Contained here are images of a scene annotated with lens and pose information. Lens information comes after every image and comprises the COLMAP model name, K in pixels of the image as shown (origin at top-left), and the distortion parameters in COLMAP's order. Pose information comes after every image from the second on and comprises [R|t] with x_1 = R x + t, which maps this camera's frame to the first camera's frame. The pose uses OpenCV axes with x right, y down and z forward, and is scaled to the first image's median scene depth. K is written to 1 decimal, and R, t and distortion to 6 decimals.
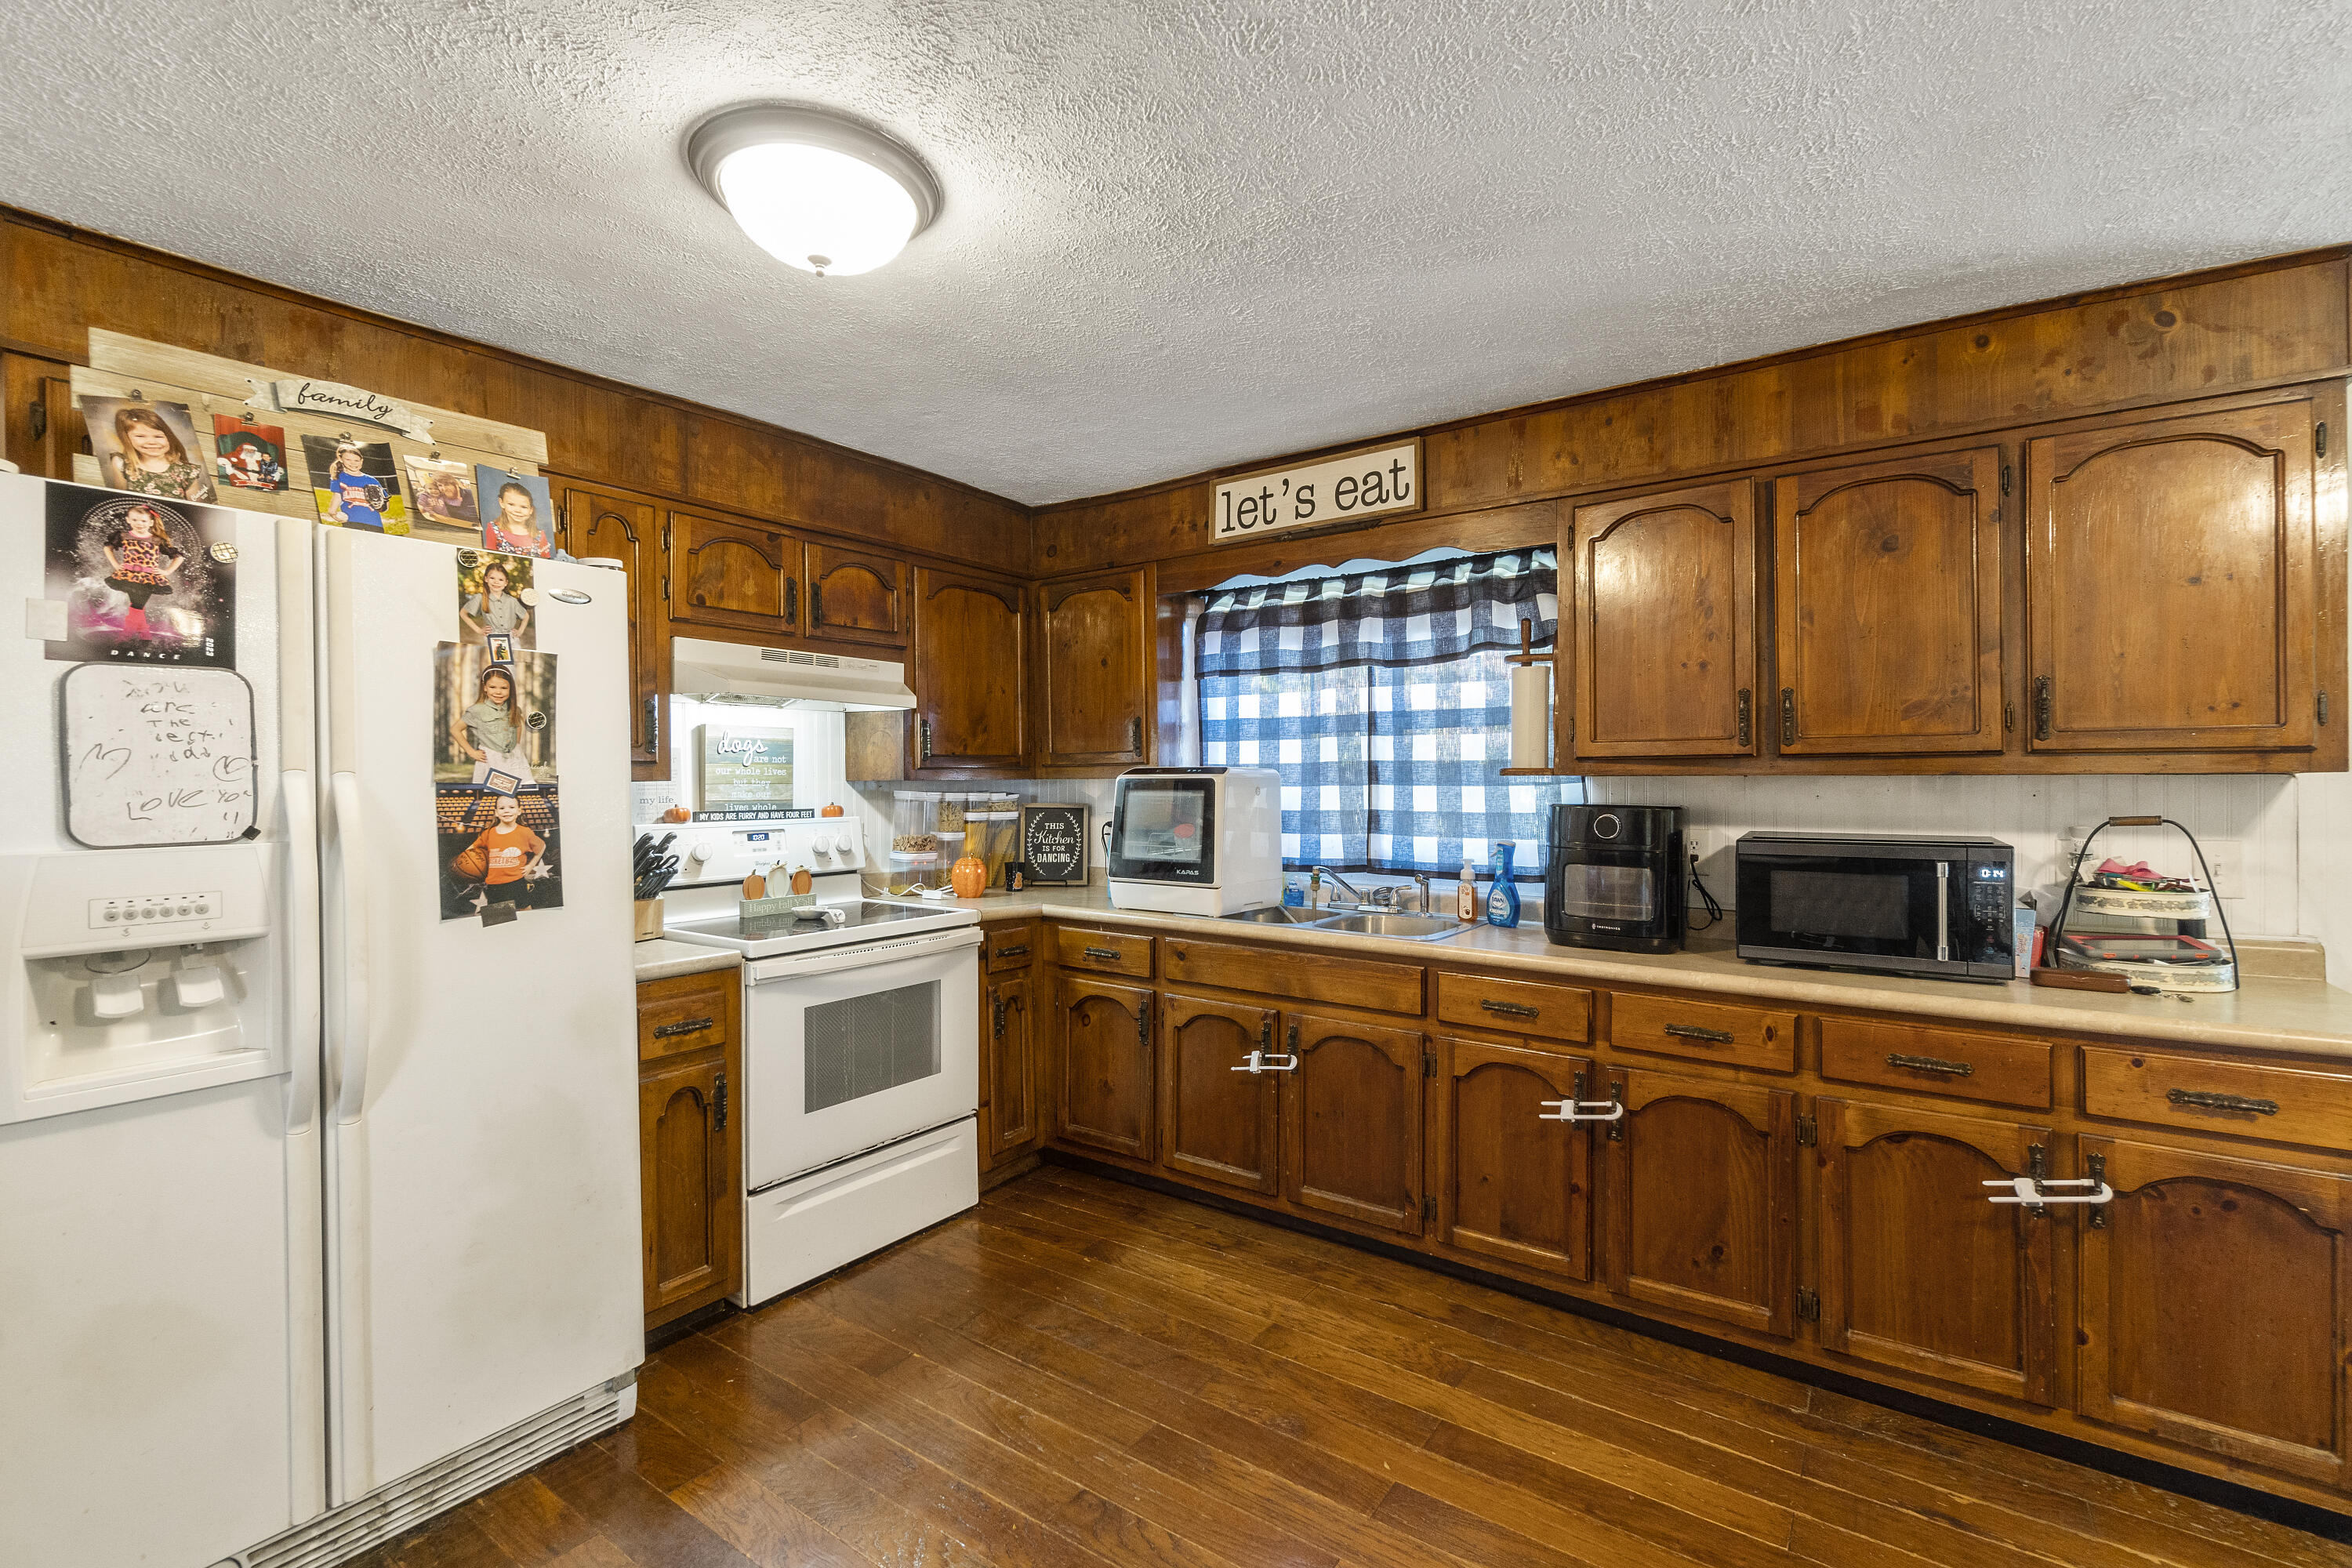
lens RADIAL K [[1037.2, 0, 1180.0], [0, 1037.2, 777.3], [0, 0, 1]] dist [-0.002187, 0.000715]
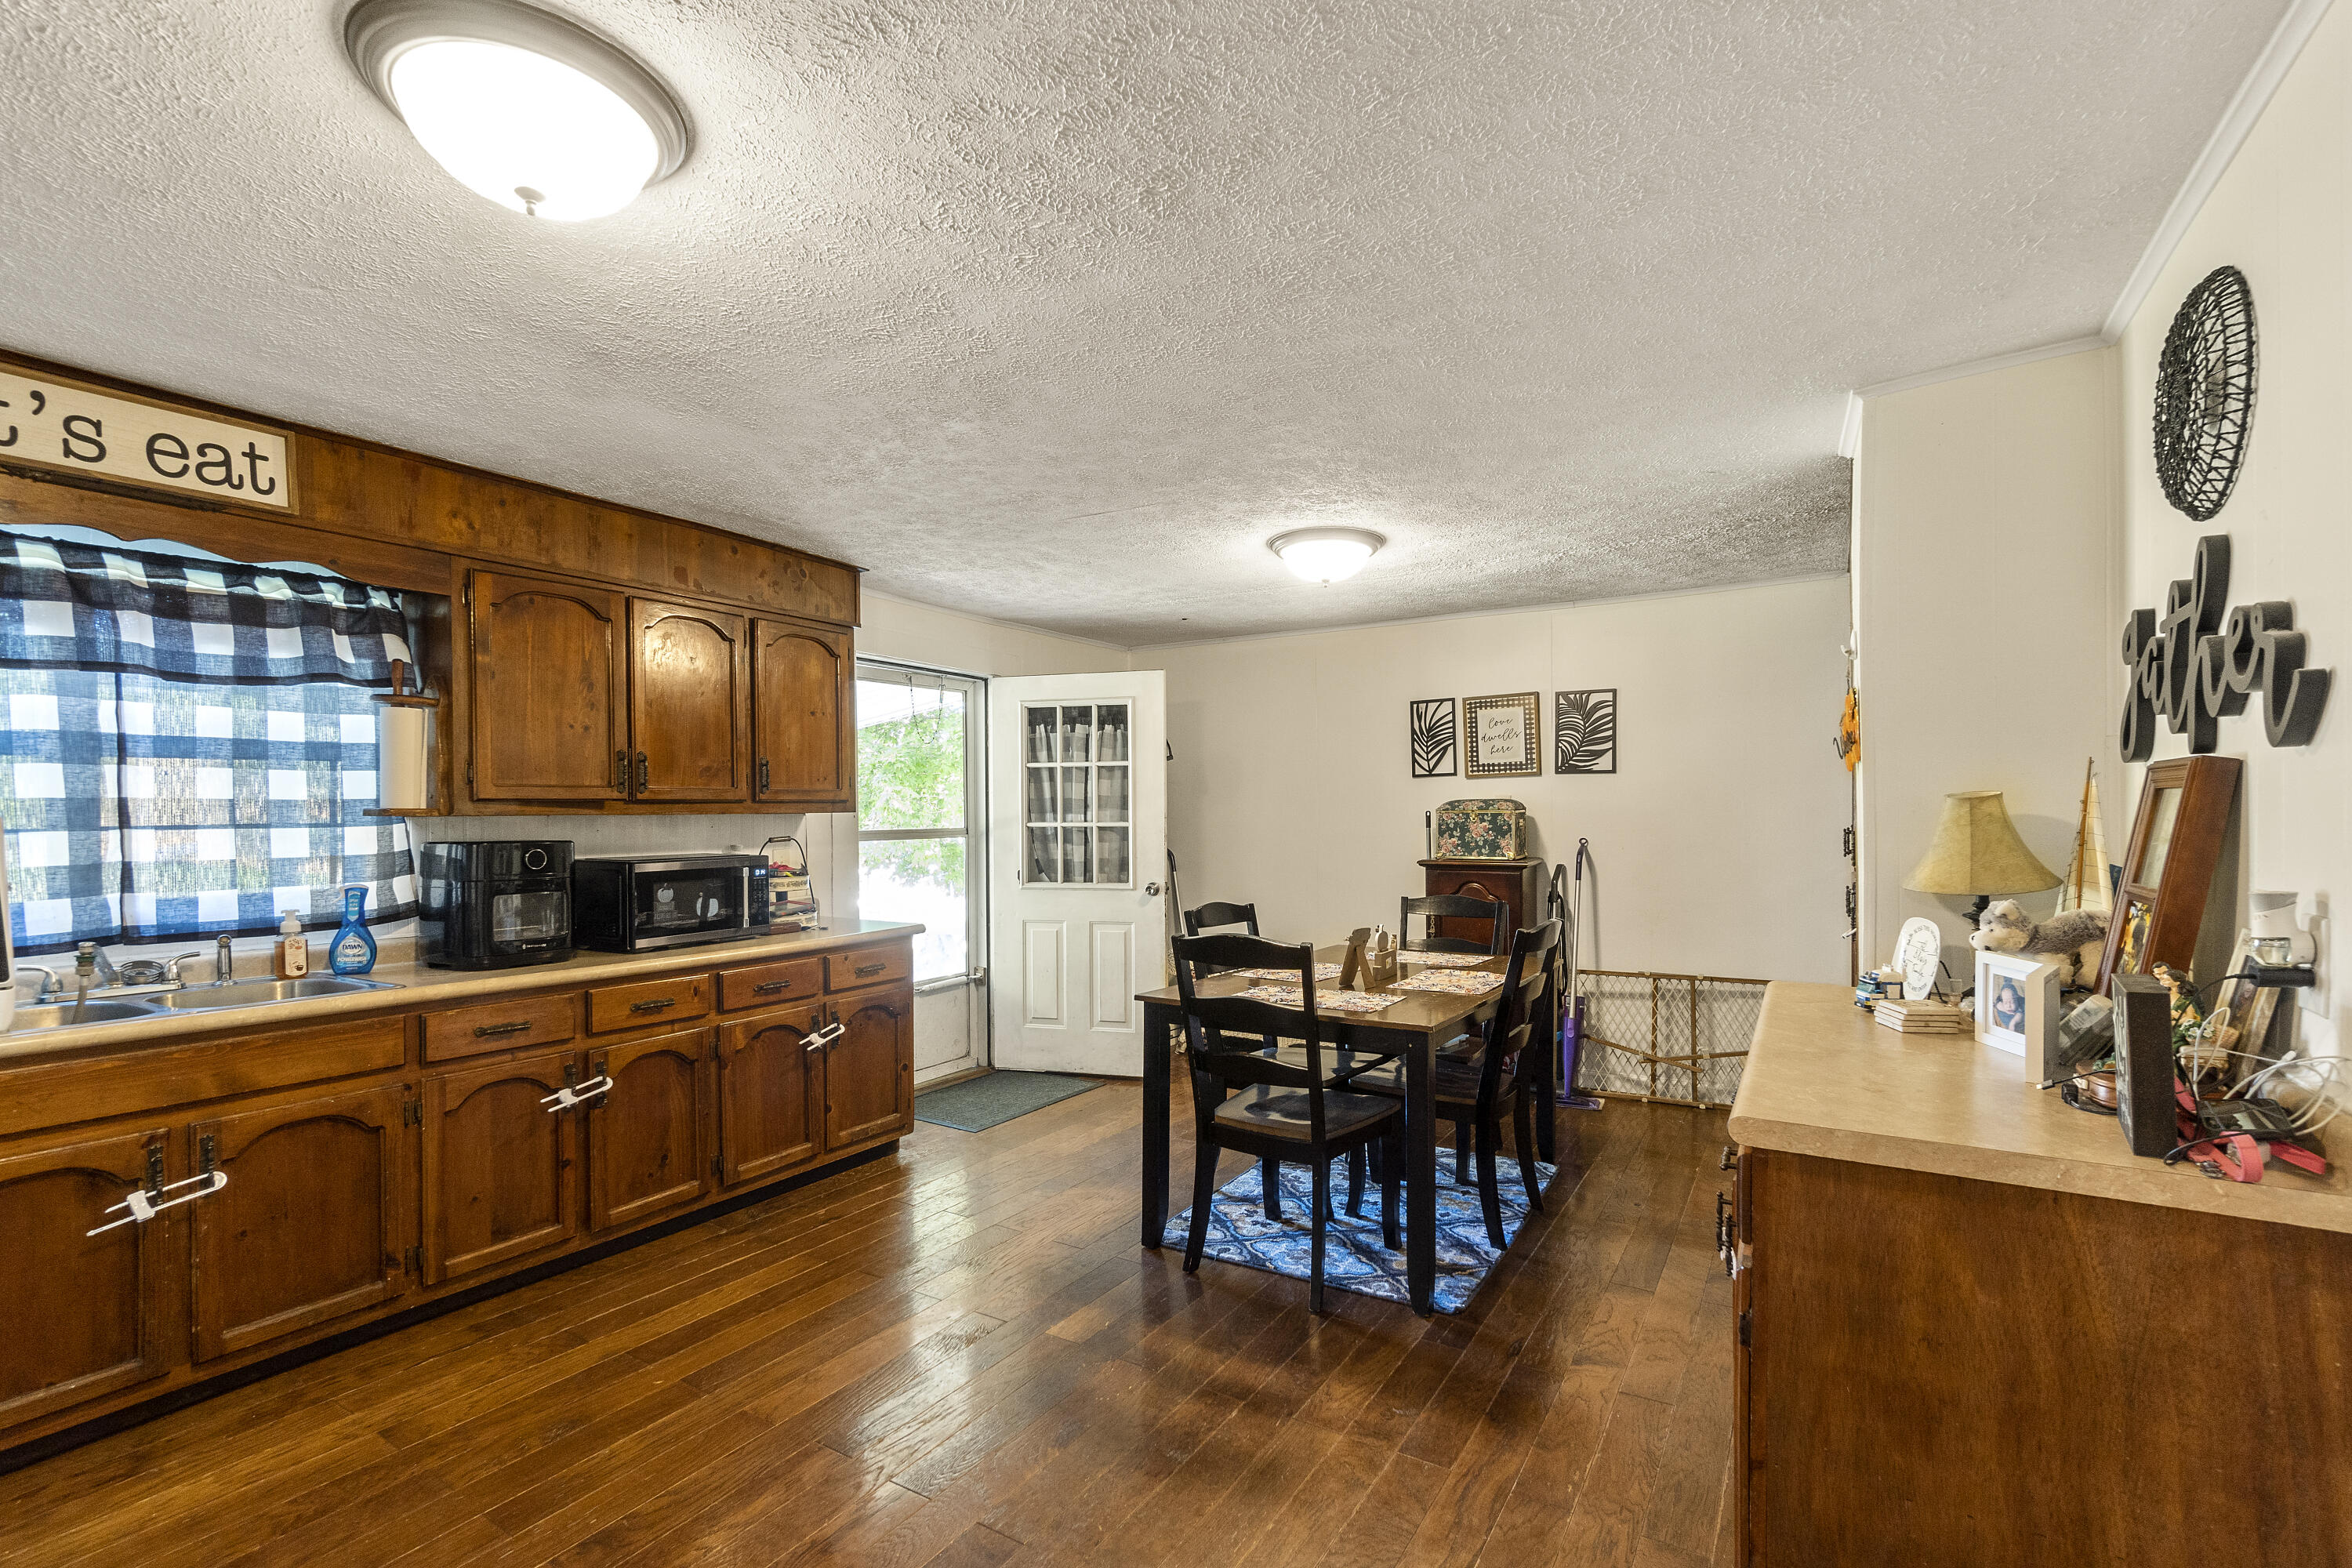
lens RADIAL K [[1025.5, 0, 1170.1], [0, 1025.5, 818.3], [0, 0, 1]] dist [-0.001421, -0.000044]
pose [[-0.050503, -0.004397, 0.998714, -0.718155], [0.006660, 0.999967, 0.004739, 0.000949], [-0.998702, 0.006891, -0.050472, 0.318588]]
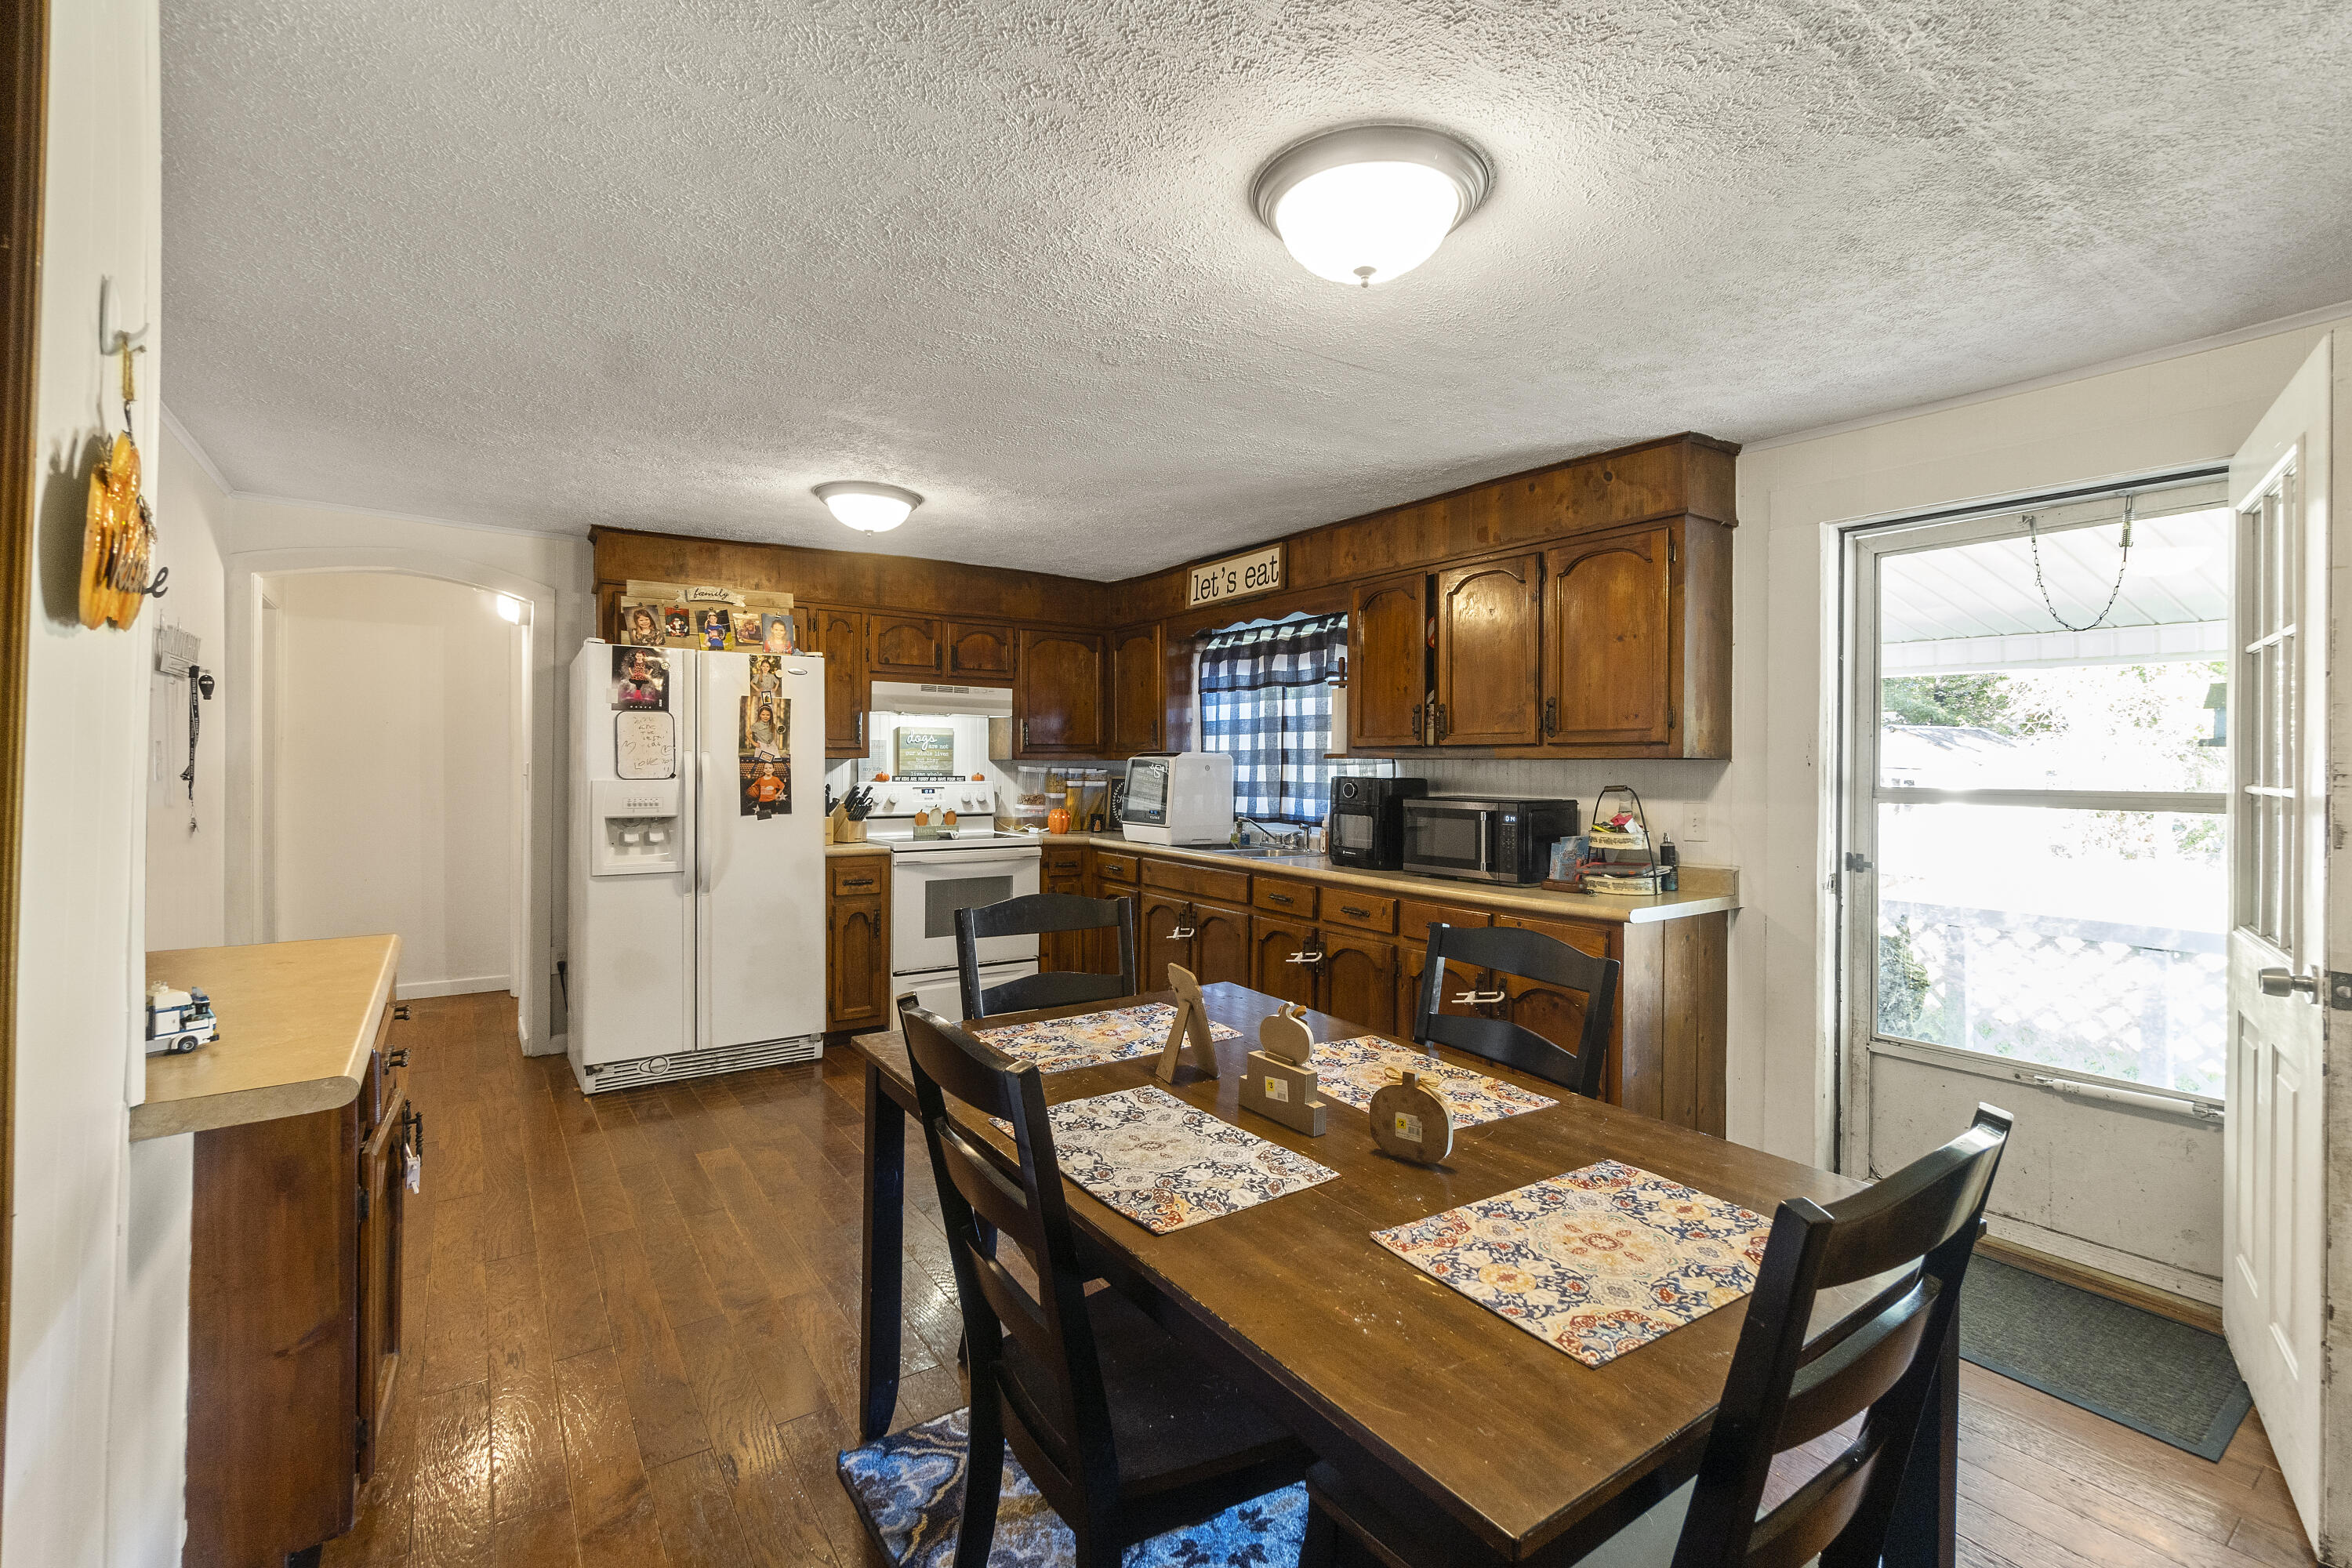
lens RADIAL K [[1036.8, 0, 1169.3], [0, 1036.8, 760.6], [0, 0, 1]] dist [-0.000864, 0.000046]
pose [[0.938302, 0.007448, -0.345735, 0.651055], [-0.008552, 0.999962, -0.001669, 0.006421], [0.345710, 0.004523, 0.938331, -0.558907]]
